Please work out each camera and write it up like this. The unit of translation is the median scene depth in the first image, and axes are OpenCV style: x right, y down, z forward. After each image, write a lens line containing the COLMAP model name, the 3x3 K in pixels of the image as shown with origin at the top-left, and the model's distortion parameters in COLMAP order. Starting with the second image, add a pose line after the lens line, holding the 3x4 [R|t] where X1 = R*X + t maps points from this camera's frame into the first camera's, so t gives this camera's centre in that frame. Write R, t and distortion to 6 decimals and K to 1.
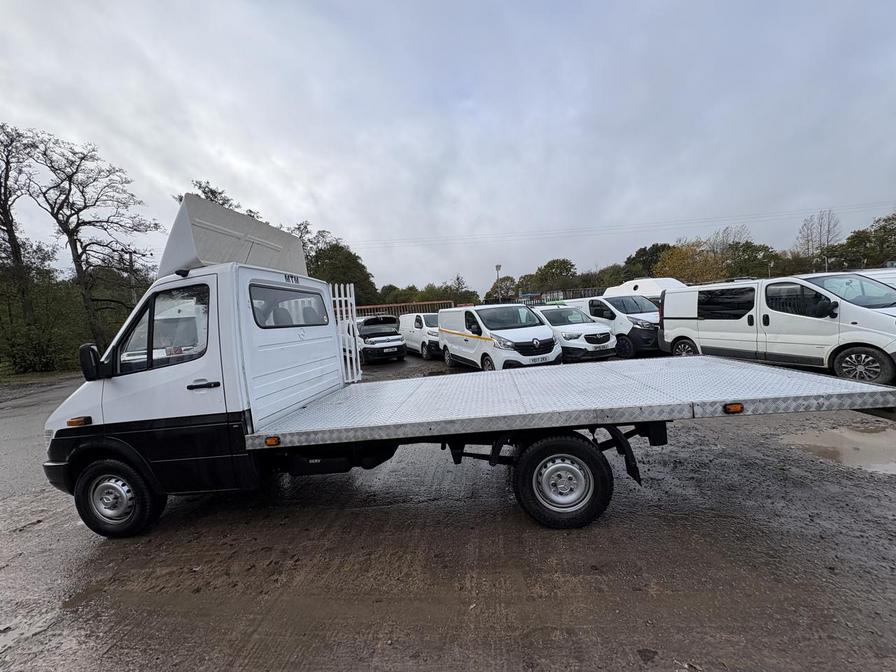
lens RADIAL K [[354.8, 0, 448.9], [0, 354.8, 332.7], [0, 0, 1]] dist [0.000610, -0.000124]
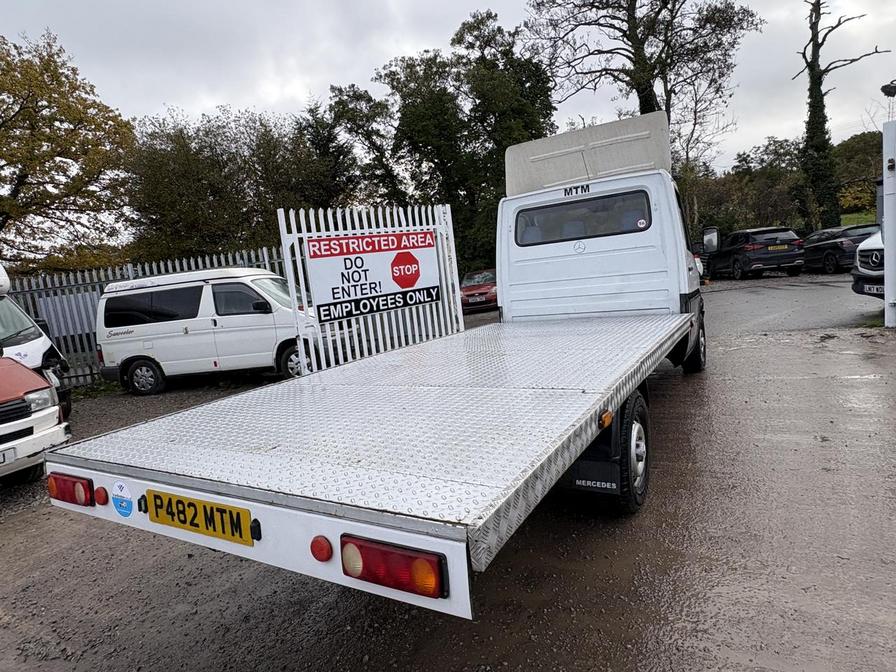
lens RADIAL K [[535.0, 0, 447.6], [0, 535.0, 336.6], [0, 0, 1]] dist [-0.001878, 0.002678]
pose [[-0.401405, 0.240327, -0.883808, 0.300989], [0.110346, 0.970621, 0.213817, -0.031329], [0.909229, -0.011698, -0.416131, 0.351978]]
